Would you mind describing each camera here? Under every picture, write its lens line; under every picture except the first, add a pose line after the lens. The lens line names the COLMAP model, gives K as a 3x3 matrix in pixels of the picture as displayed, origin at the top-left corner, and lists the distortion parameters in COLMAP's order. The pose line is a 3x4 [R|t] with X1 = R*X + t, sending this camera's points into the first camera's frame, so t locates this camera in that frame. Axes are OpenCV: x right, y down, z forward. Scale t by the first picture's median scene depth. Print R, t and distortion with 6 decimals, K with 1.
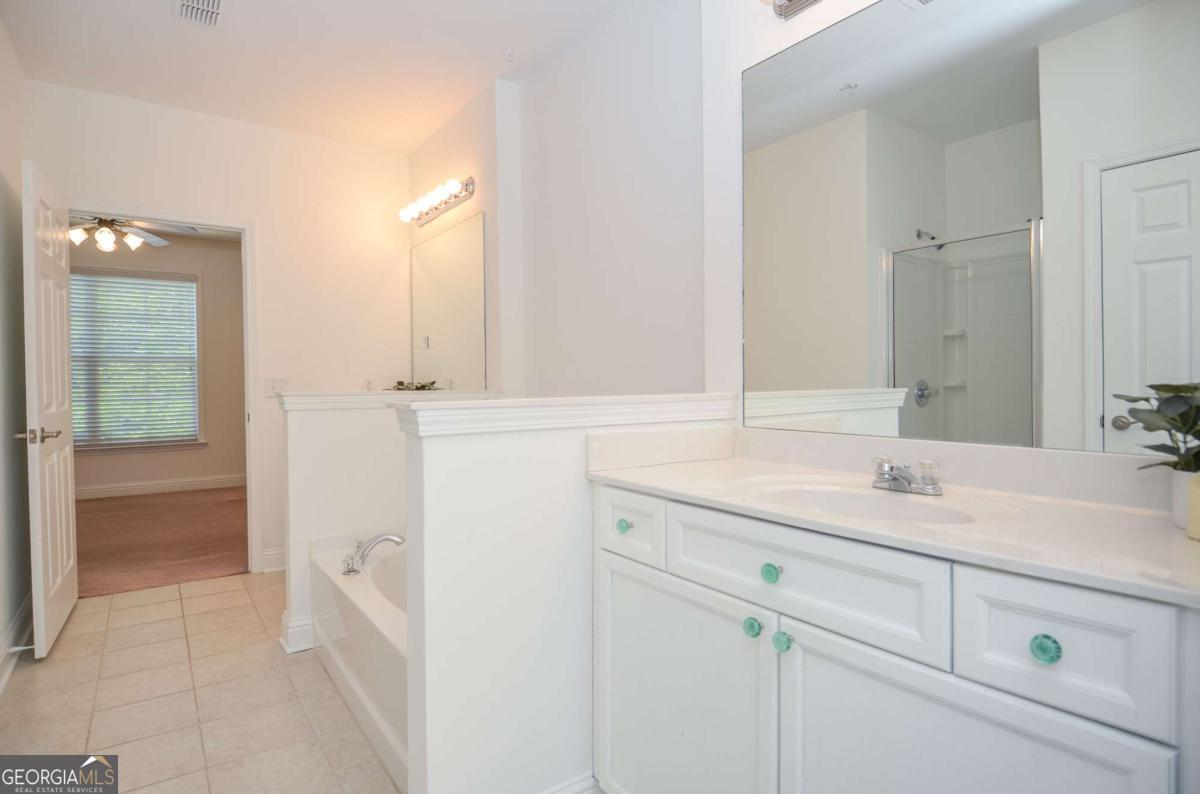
lens RADIAL K [[646.5, 0, 627.1], [0, 646.5, 391.4], [0, 0, 1]] dist [0.022779, -0.033168]
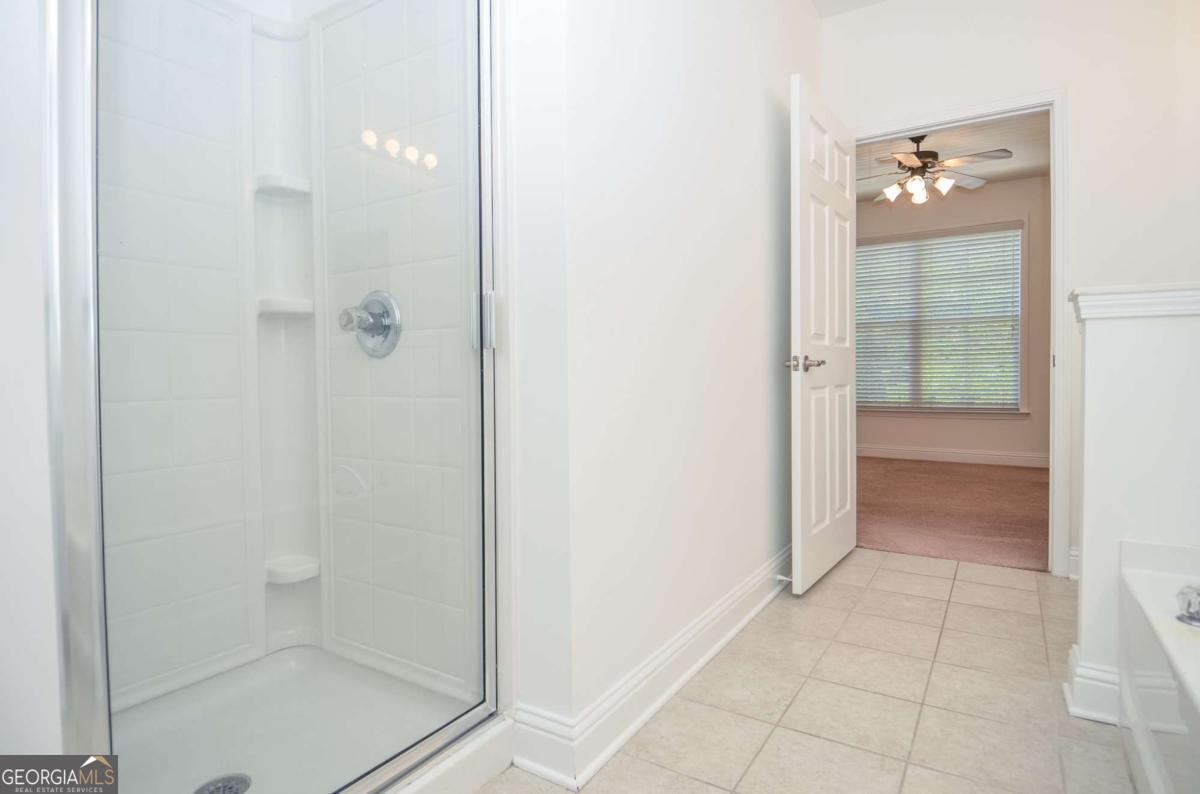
lens RADIAL K [[631.3, 0, 601.7], [0, 631.3, 390.9], [0, 0, 1]] dist [0.024503, -0.032823]
pose [[0.351976, 0.023655, -0.935710, -0.115547], [-0.015743, 0.999689, 0.019351, 0.083174], [0.935876, 0.007919, 0.352239, 0.334810]]
